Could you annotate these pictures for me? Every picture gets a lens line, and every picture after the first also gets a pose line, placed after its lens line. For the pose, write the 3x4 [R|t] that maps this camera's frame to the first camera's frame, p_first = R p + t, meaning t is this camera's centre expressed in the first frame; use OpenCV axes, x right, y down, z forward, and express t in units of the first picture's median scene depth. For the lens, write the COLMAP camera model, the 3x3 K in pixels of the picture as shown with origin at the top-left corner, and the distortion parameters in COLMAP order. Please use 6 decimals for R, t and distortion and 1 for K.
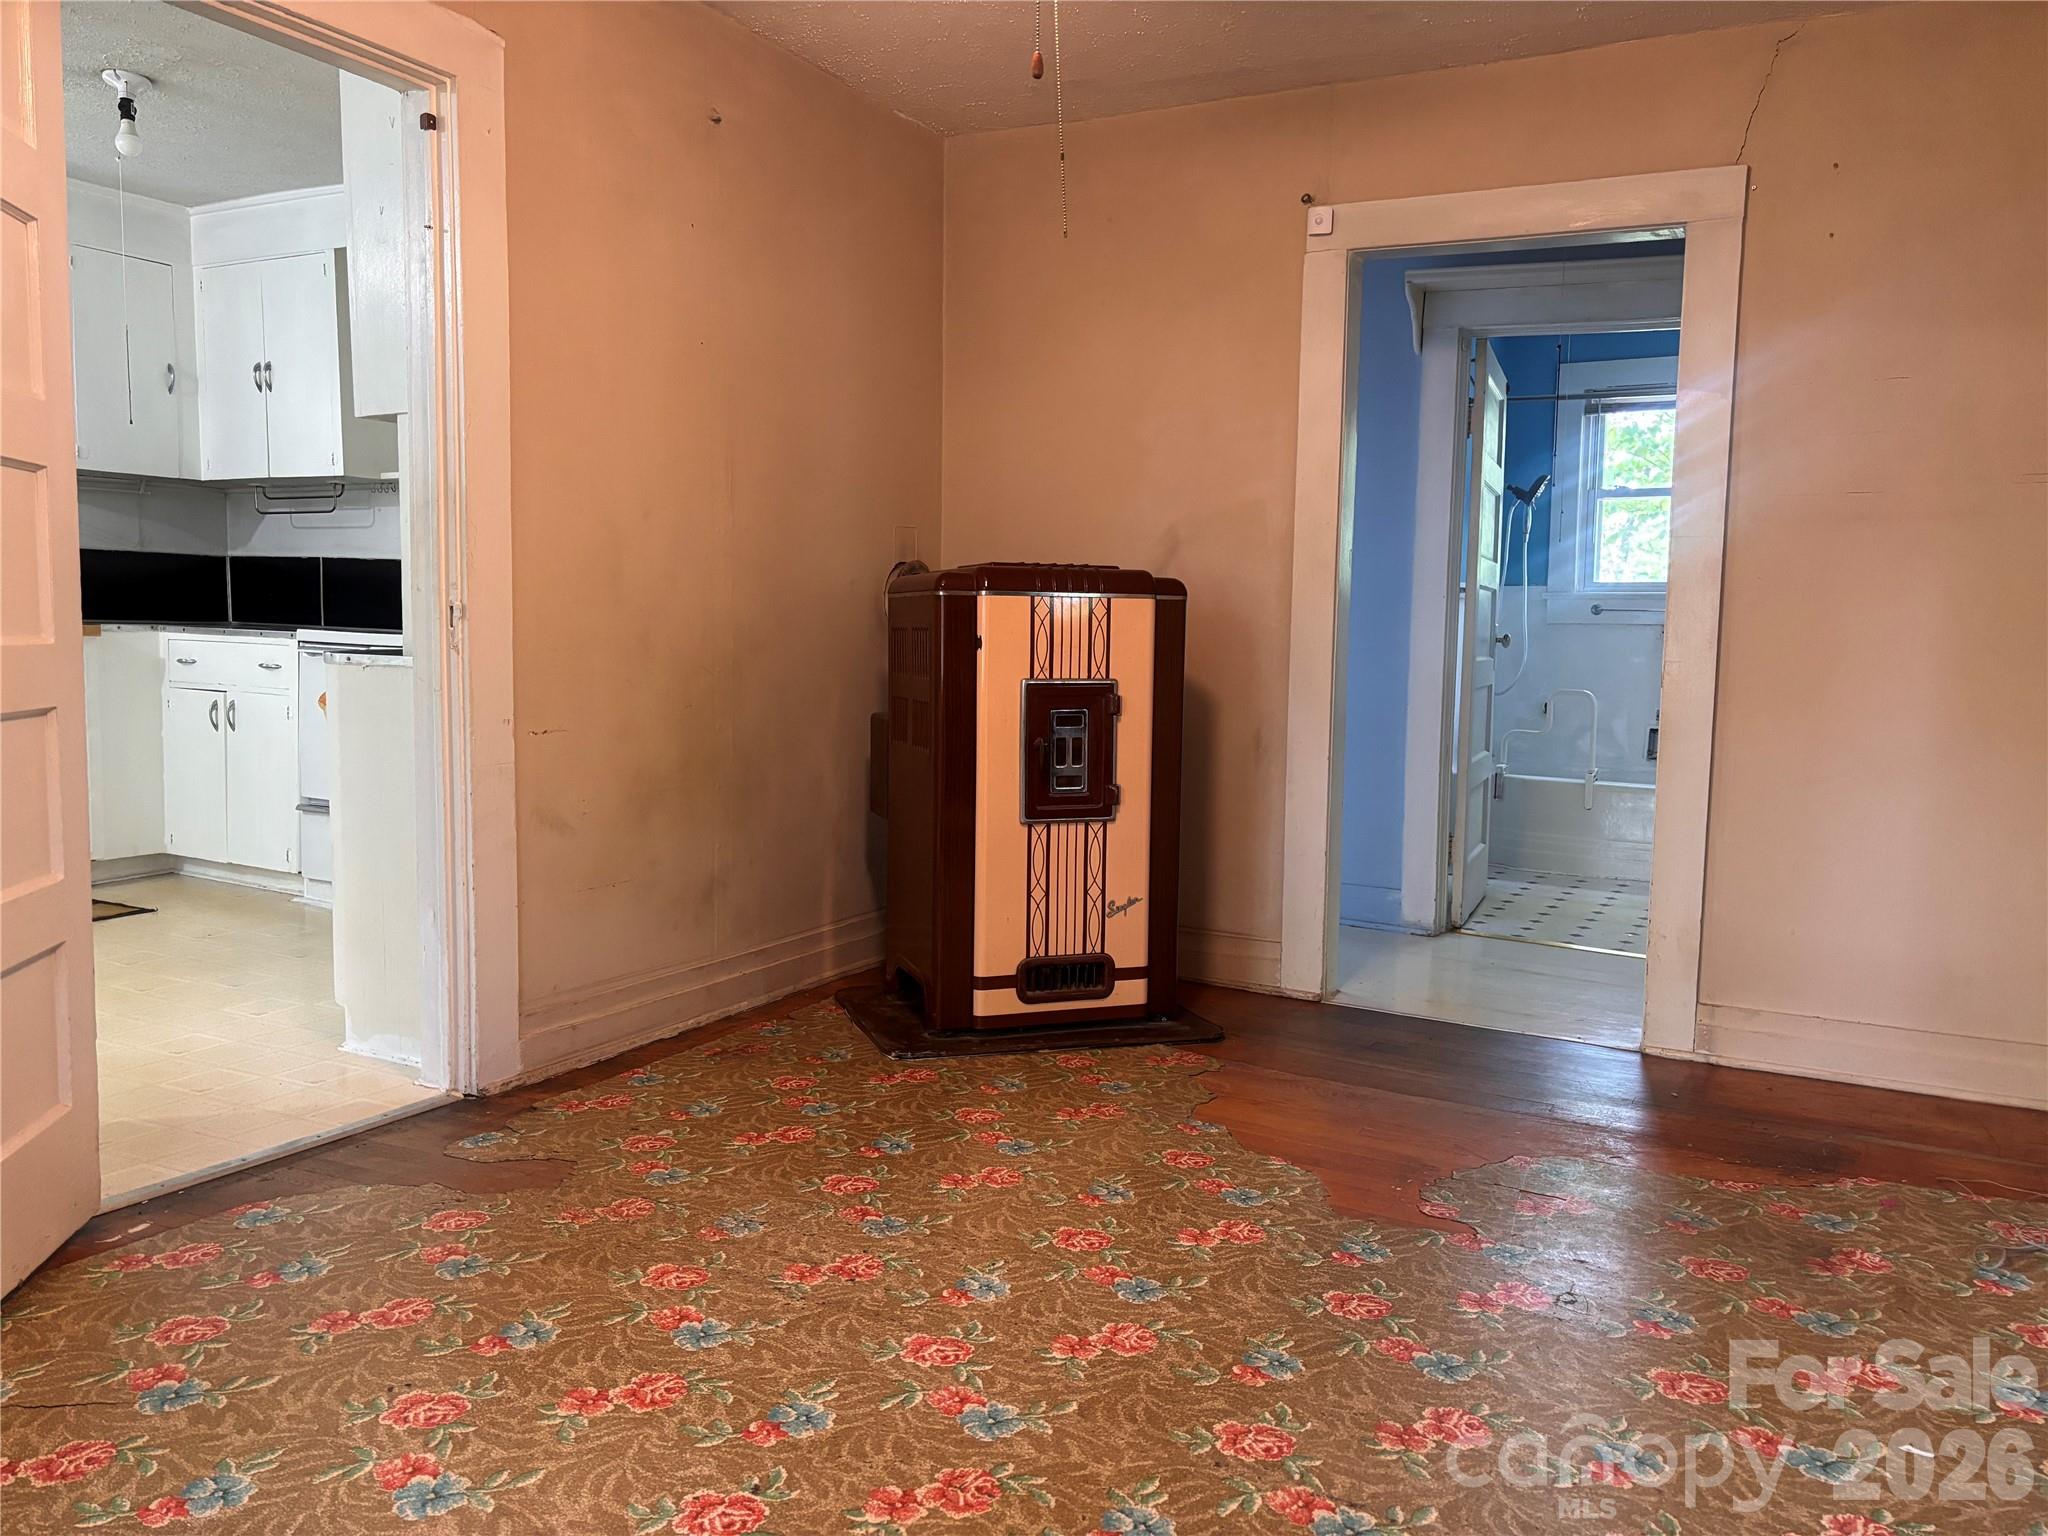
lens RADIAL K [[1524.7, 0, 1024.0], [0, 1524.7, 768.0], [0, 0, 1]] dist [0.000462, -0.001711]
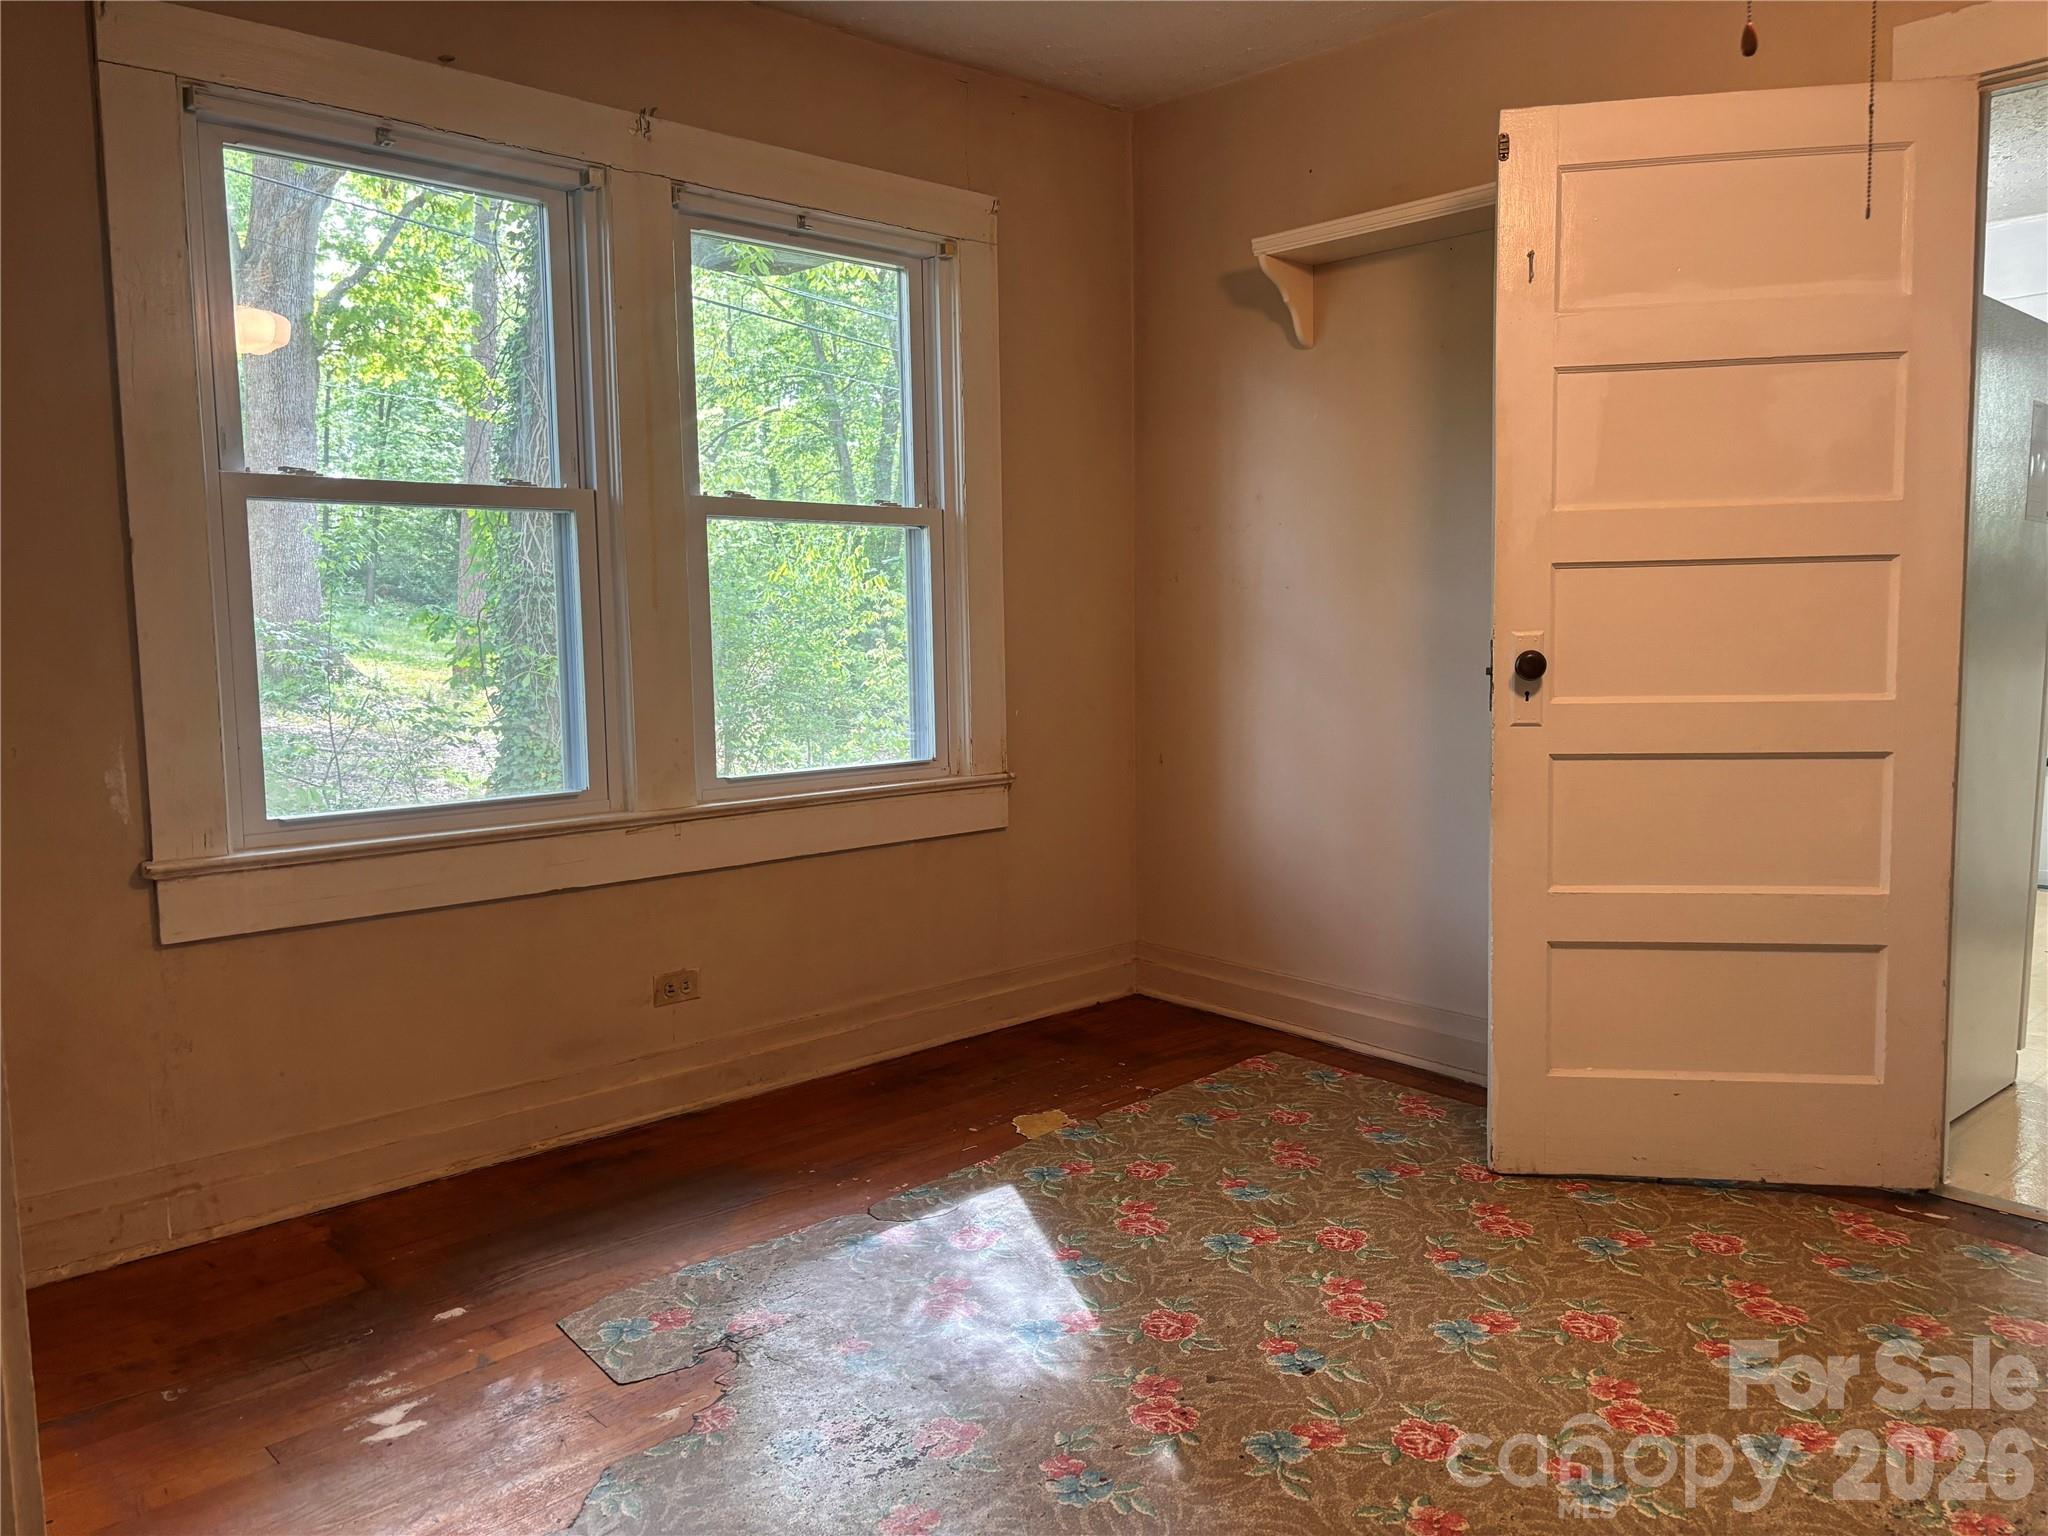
lens RADIAL K [[1524.7, 0, 1024.0], [0, 1524.7, 768.0], [0, 0, 1]] dist [0.000462, -0.001711]
pose [[-0.331241, 0.081548, -0.940016, 0.786743], [-0.070450, 0.991340, 0.110825, -0.121905], [0.940912, 0.102934, -0.322628, 0.801867]]
